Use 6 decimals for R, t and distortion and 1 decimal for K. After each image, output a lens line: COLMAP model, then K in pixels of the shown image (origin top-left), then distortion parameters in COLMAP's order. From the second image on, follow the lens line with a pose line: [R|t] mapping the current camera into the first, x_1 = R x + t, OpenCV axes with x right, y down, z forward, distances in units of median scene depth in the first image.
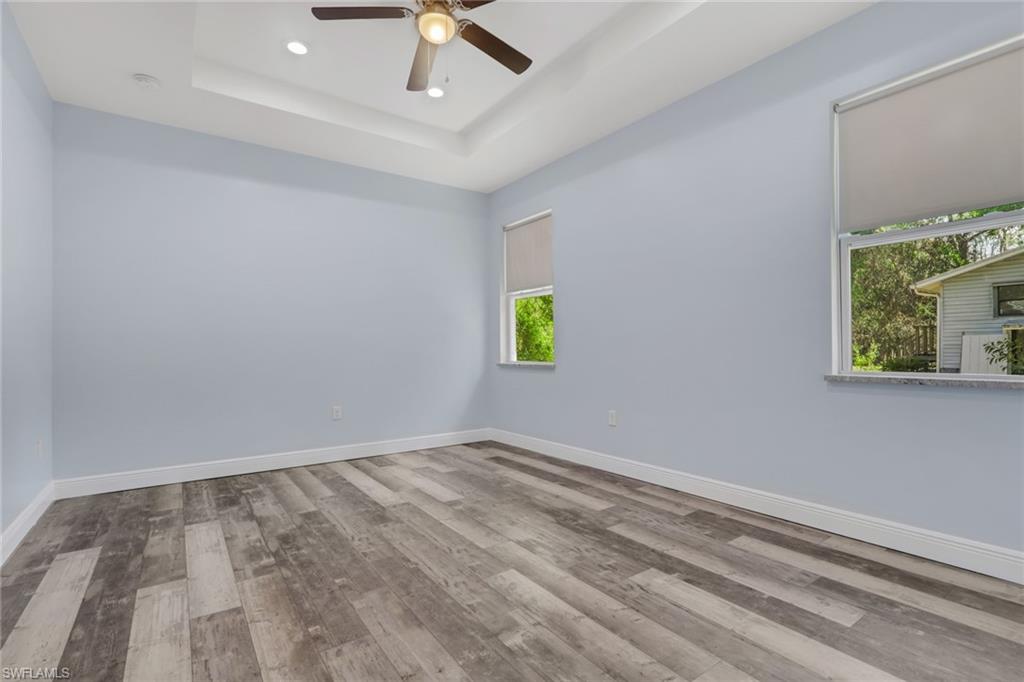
lens RADIAL K [[480.9, 0, 518.9], [0, 480.9, 337.8], [0, 0, 1]] dist [-0.002706, 0.002041]
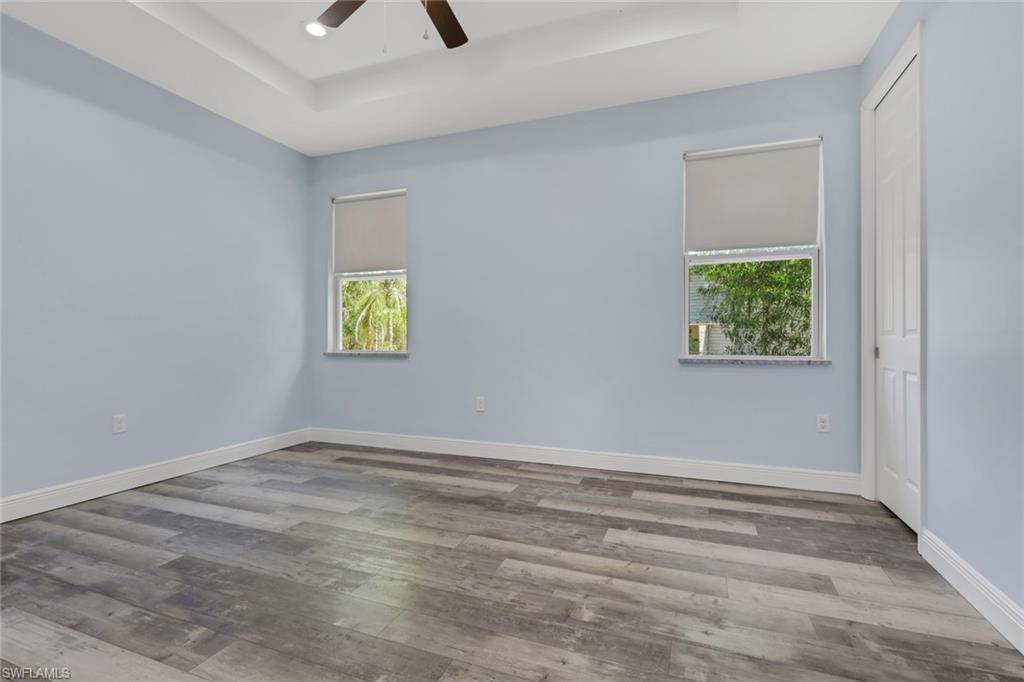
lens RADIAL K [[480.9, 0, 534.8], [0, 480.9, 325.9], [0, 0, 1]] dist [-0.002706, 0.002041]
pose [[0.834784, 0.022895, 0.550101, -0.404445], [-0.020908, 0.999733, -0.009881, 0.010896], [-0.550180, -0.003253, 0.835040, 0.116376]]
